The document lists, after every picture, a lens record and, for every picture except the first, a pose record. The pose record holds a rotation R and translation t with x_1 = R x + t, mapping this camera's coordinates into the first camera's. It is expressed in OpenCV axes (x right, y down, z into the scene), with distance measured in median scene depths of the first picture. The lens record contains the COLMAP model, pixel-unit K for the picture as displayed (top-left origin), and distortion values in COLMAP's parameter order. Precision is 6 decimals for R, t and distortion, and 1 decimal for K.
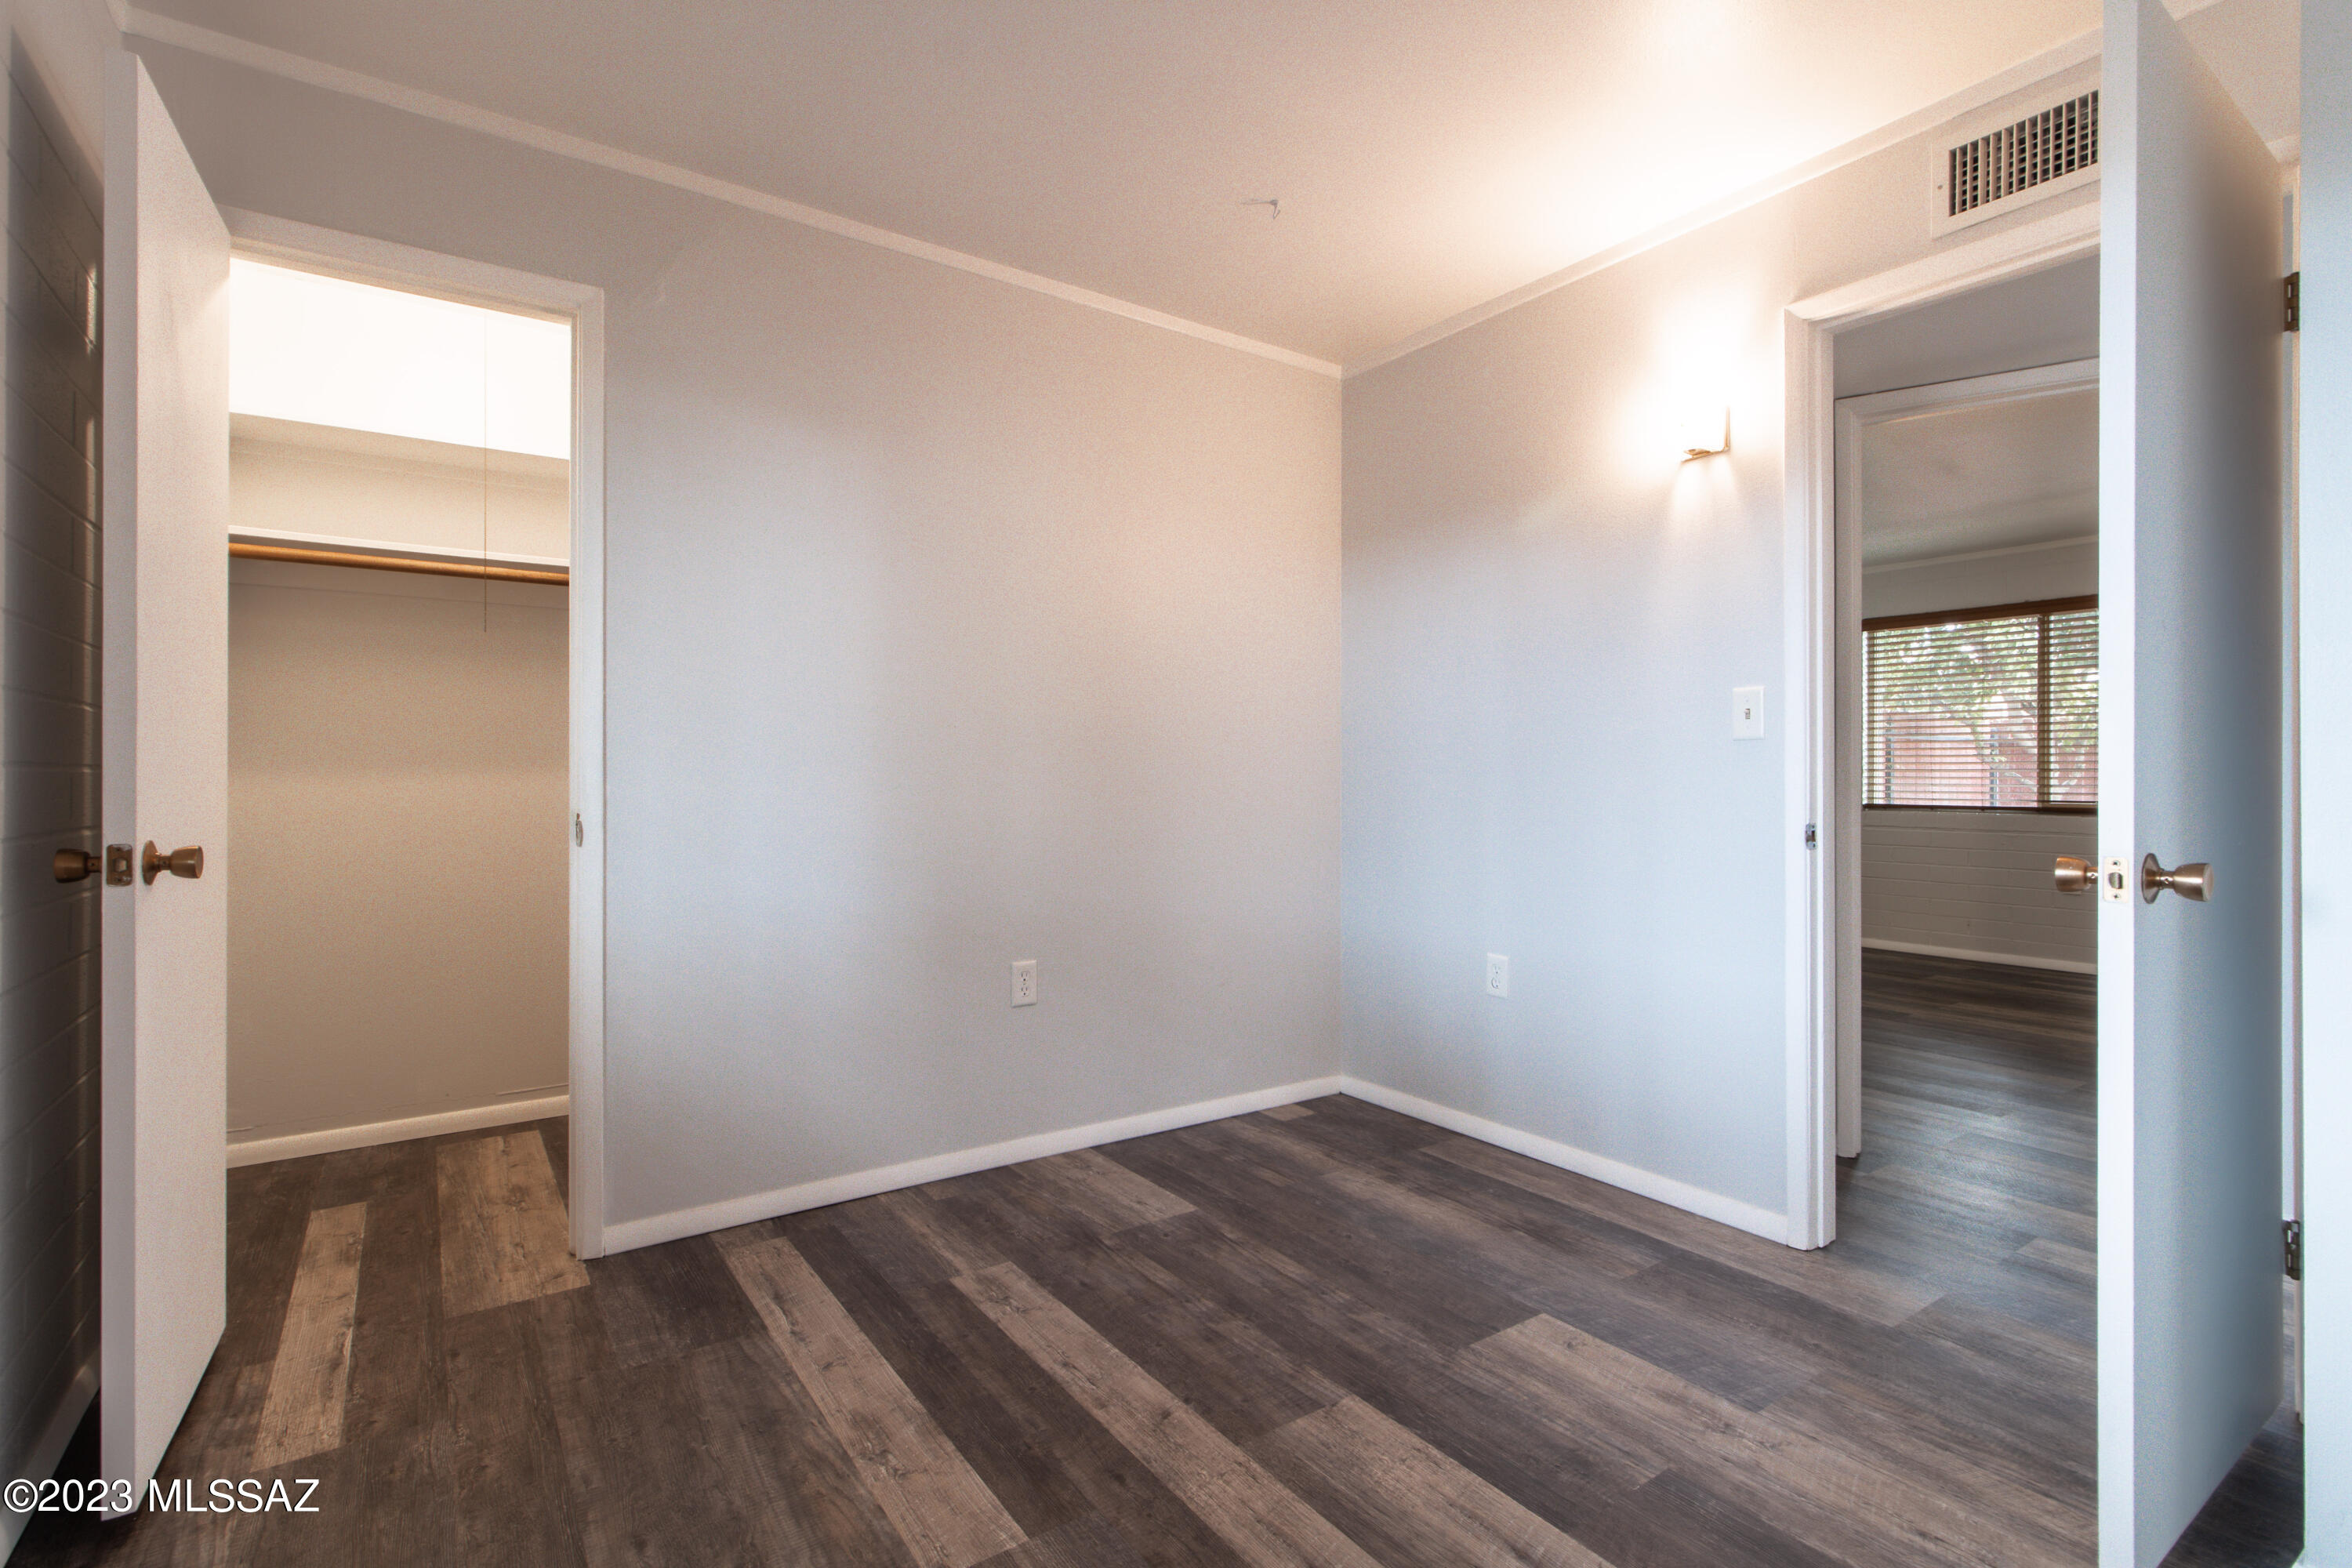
lens RADIAL K [[1086.6, 0, 1170.7], [0, 1086.6, 779.1], [0, 0, 1]] dist [0.001301, 0.000562]
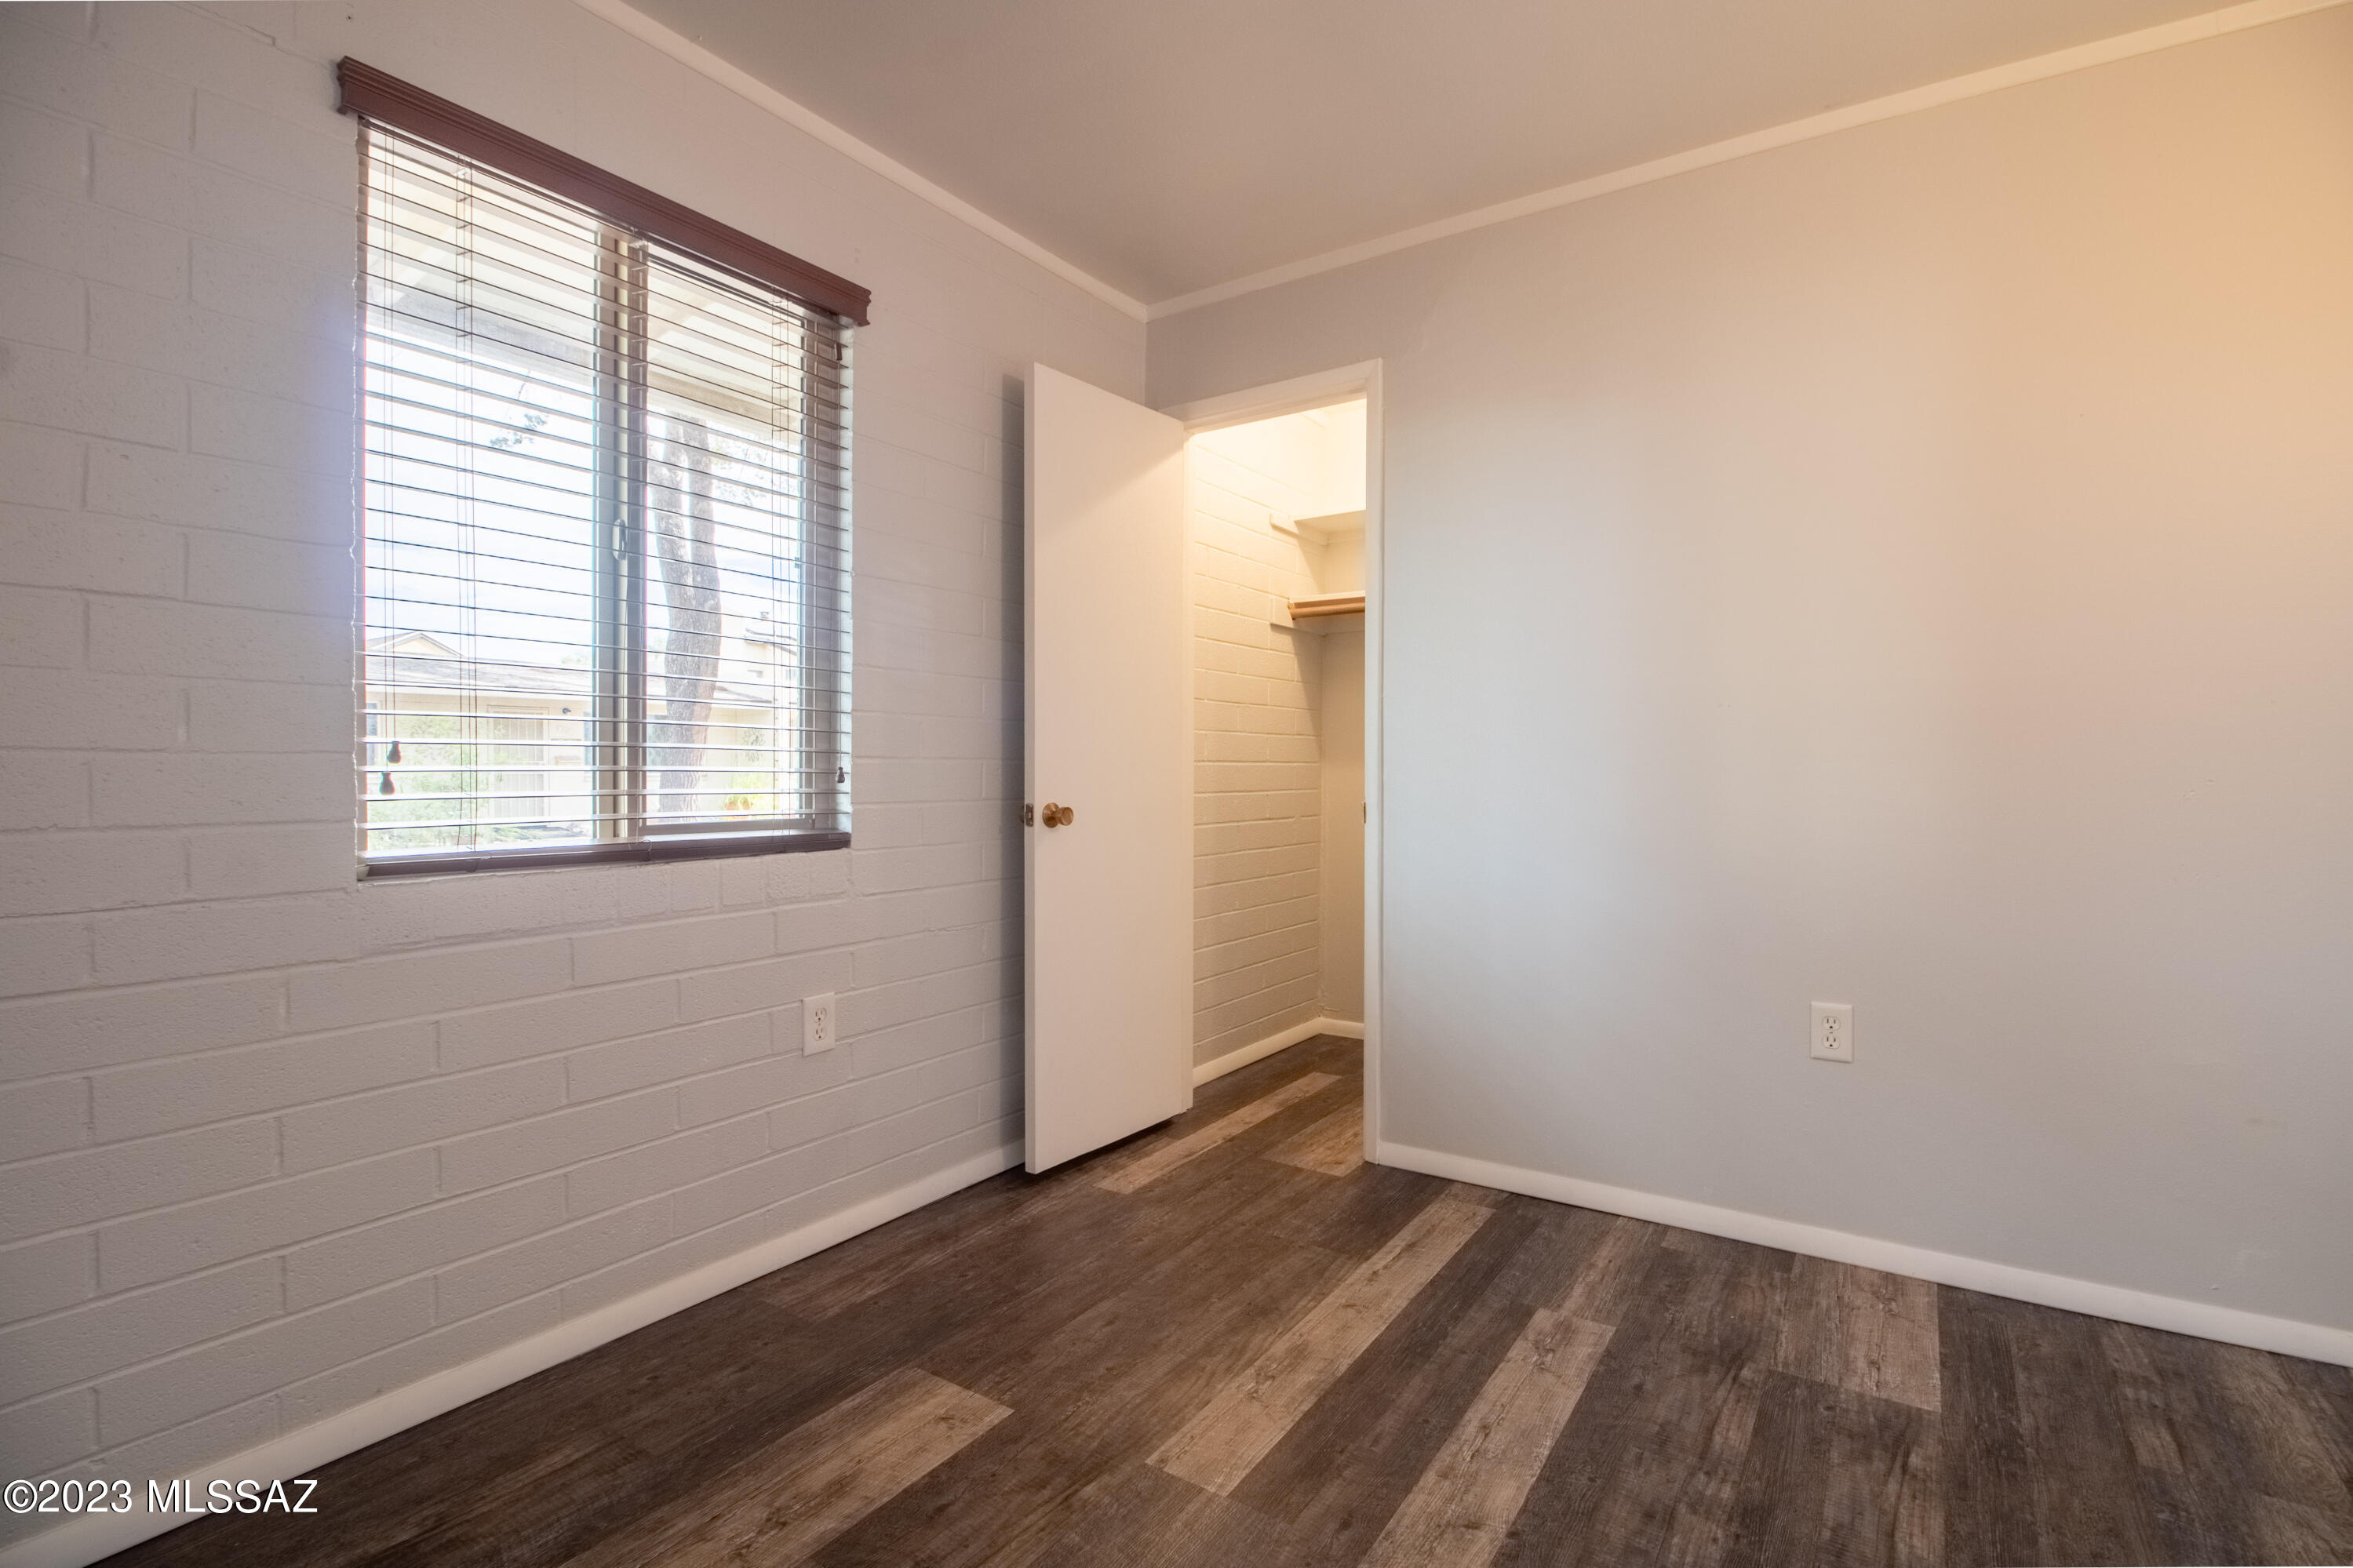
lens RADIAL K [[1079.2, 0, 1217.2], [0, 1079.2, 783.0], [0, 0, 1]] dist [0.000302, -0.013889]
pose [[0.382001, 0.012714, -0.924074, 0.538336], [-0.001662, 0.999913, 0.013070, -0.000003], [0.924160, -0.003457, 0.381989, 0.396982]]
